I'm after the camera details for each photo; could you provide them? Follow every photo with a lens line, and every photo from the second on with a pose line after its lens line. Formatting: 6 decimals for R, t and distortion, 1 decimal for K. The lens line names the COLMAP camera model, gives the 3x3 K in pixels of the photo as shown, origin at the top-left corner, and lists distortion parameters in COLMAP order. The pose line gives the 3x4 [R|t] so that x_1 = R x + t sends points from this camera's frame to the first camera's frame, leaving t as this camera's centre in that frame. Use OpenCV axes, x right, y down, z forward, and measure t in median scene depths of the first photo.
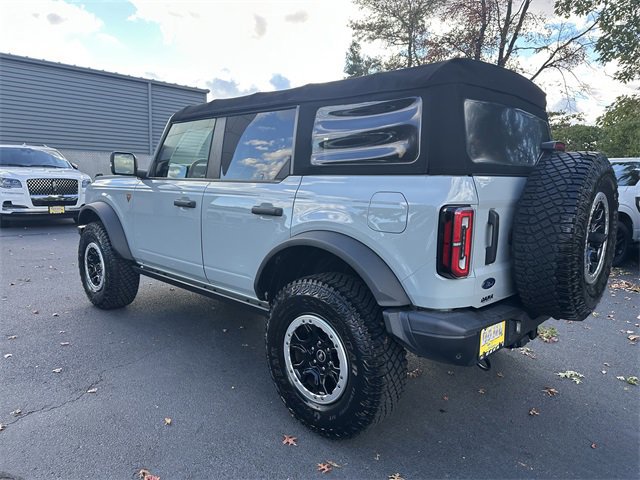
lens RADIAL K [[444.9, 0, 305.7], [0, 444.9, 236.9], [0, 0, 1]] dist [0.078745, -0.093735]
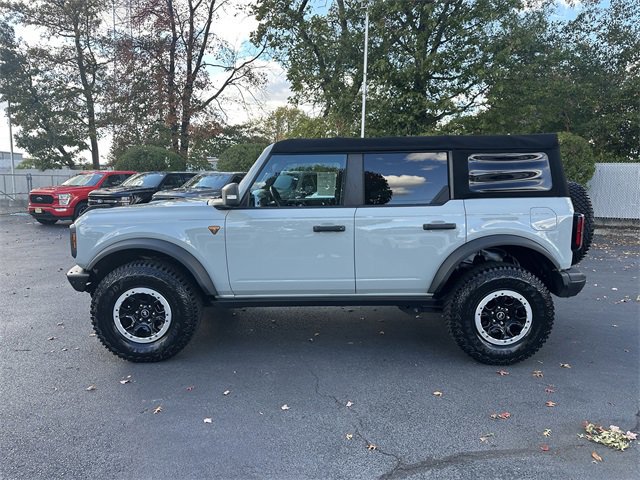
lens RADIAL K [[444.9, 0, 305.7], [0, 444.9, 236.9], [0, 0, 1]] dist [0.078745, -0.093735]
pose [[0.730626, -0.118049, 0.672495, -1.200369], [0.116305, 0.992063, 0.047787, -0.127625], [-0.672799, 0.043300, 0.738557, 0.233545]]
